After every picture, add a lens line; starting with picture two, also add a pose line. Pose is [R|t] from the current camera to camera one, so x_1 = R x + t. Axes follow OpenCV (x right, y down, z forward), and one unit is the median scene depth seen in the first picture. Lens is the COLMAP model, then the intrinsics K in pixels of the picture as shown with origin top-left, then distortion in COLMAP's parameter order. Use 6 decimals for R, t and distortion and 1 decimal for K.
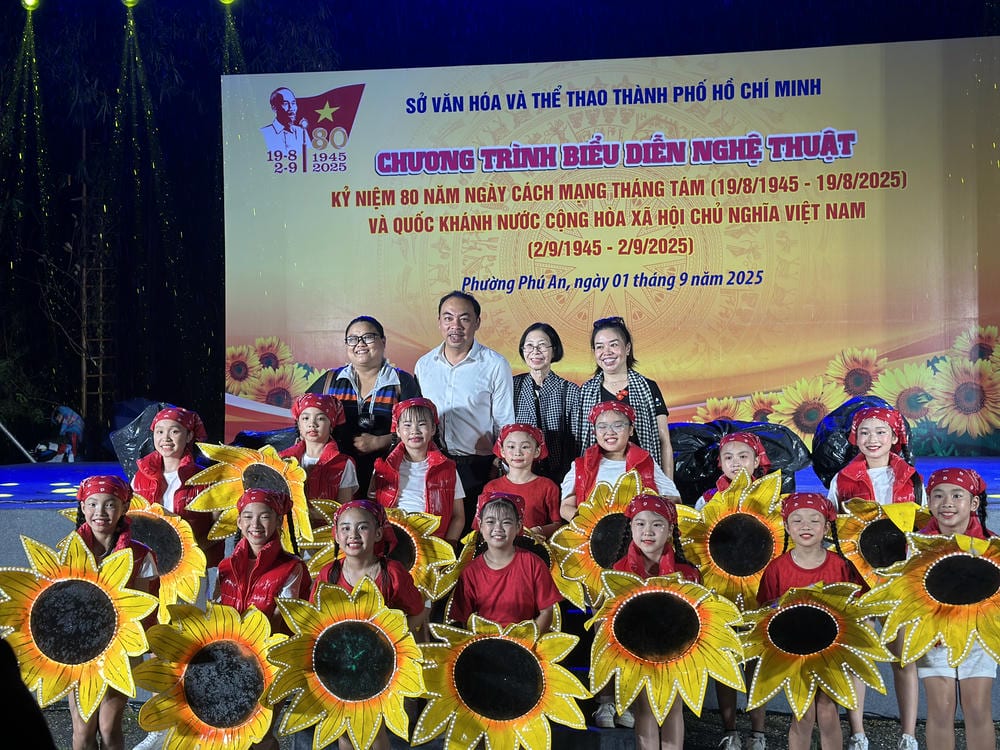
lens RADIAL K [[1439.2, 0, 497.4], [0, 1439.2, 379.8], [0, 0, 1]] dist [0.149777, 0.000000]
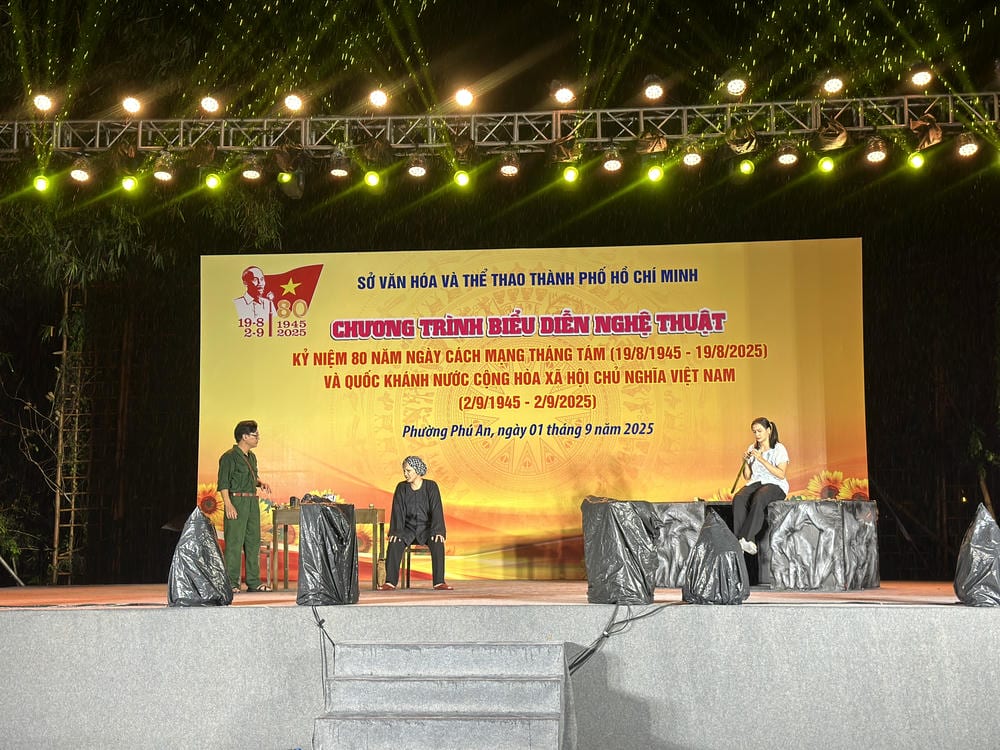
lens RADIAL K [[1439.2, 0, 495.6], [0, 1439.2, 382.0], [0, 0, 1]] dist [0.149777, 0.000000]
pose [[0.998384, 0.009366, 0.056046, -0.015429], [-0.004129, 0.995672, -0.092842, 0.002712], [-0.056673, 0.092460, 0.994102, -0.188124]]
